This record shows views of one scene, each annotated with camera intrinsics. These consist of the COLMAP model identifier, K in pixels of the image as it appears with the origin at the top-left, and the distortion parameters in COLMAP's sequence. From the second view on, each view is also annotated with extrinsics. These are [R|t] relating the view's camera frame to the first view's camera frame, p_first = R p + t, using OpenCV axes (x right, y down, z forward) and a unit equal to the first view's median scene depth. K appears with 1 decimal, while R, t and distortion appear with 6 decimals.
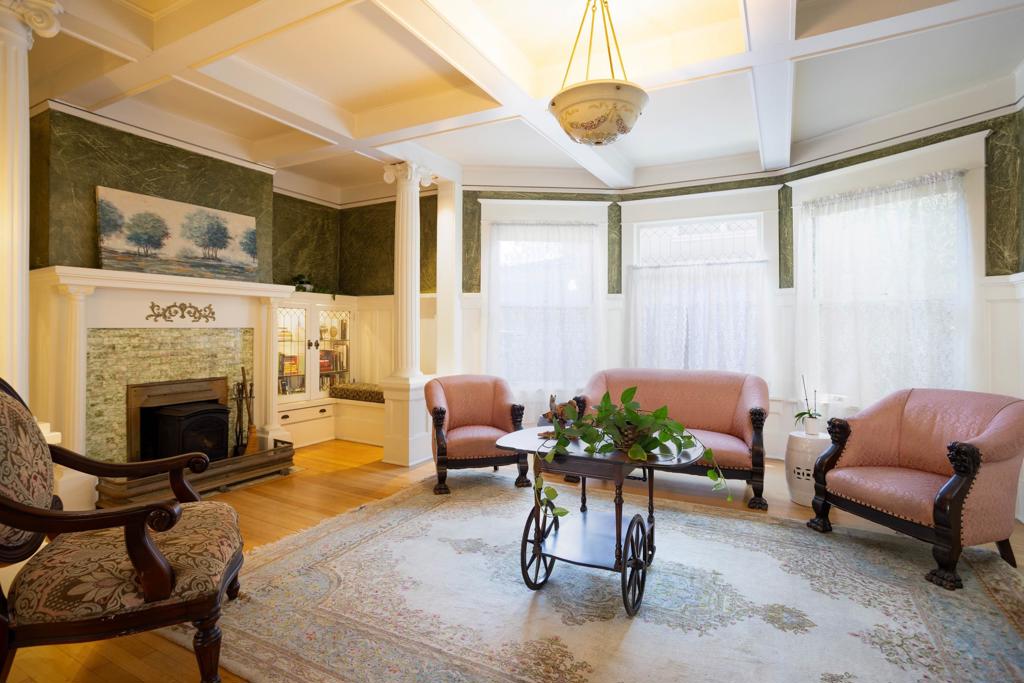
lens RADIAL K [[515.7, 0, 507.6], [0, 515.7, 336.7], [0, 0, 1]] dist [-0.012429, 0.004878]
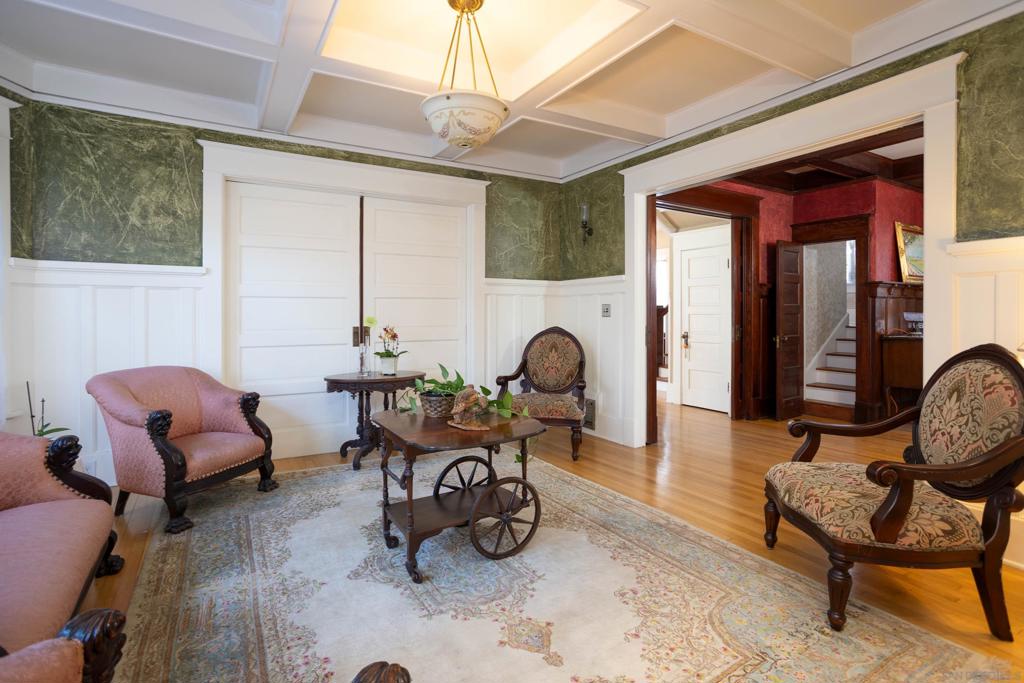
lens RADIAL K [[515.7, 0, 510.5], [0, 515.7, 312.9], [0, 0, 1]] dist [-0.012429, 0.004878]
pose [[-0.865013, -0.000111, 0.501749, -0.529701], [0.006258, 0.999920, 0.011010, -0.030649], [-0.501710, 0.012664, -0.864943, 2.144949]]
